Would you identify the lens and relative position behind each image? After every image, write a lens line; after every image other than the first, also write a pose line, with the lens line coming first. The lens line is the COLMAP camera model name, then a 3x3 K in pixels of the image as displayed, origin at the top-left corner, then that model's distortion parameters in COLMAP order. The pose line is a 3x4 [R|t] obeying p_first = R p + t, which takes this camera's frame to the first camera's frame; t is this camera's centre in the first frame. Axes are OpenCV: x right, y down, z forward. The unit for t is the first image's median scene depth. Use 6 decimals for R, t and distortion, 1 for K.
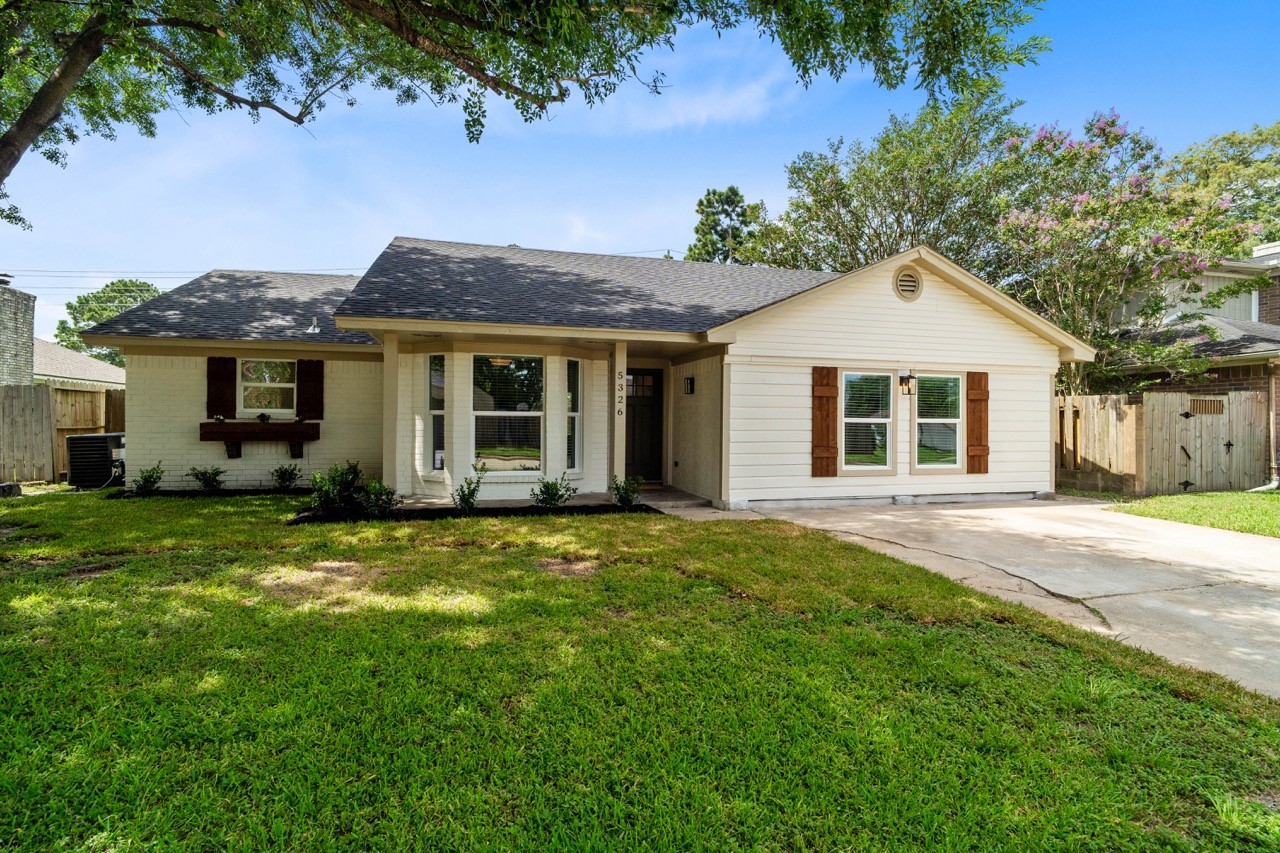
lens RADIAL K [[600.3, 0, 645.4], [0, 600.3, 415.3], [0, 0, 1]] dist [-0.004909, -0.000513]
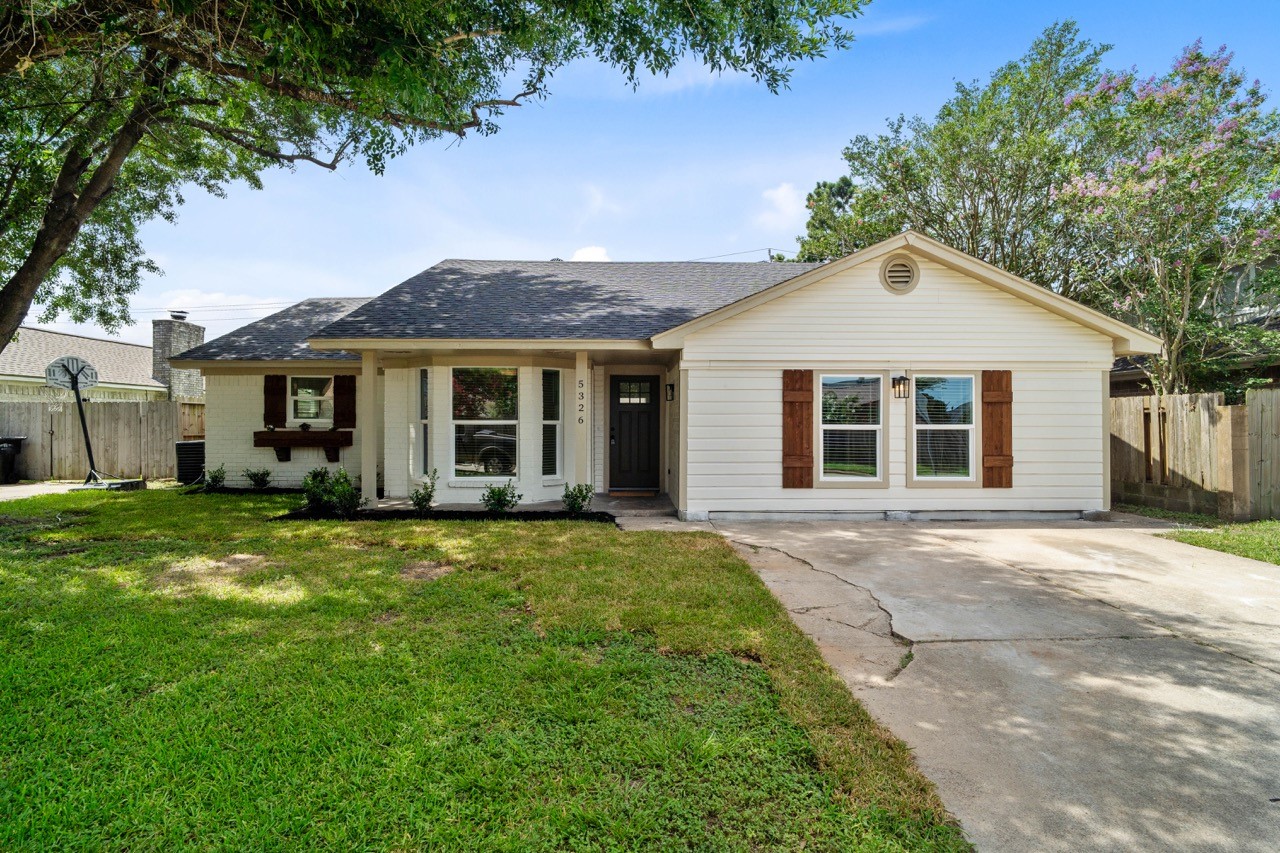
lens RADIAL K [[600.3, 0, 645.4], [0, 600.3, 415.3], [0, 0, 1]] dist [-0.004909, -0.000513]
pose [[0.969869, -0.008906, -0.243464, 0.285406], [0.007497, 0.999949, -0.006712, -0.005452], [0.243512, 0.004685, 0.969887, 0.038969]]
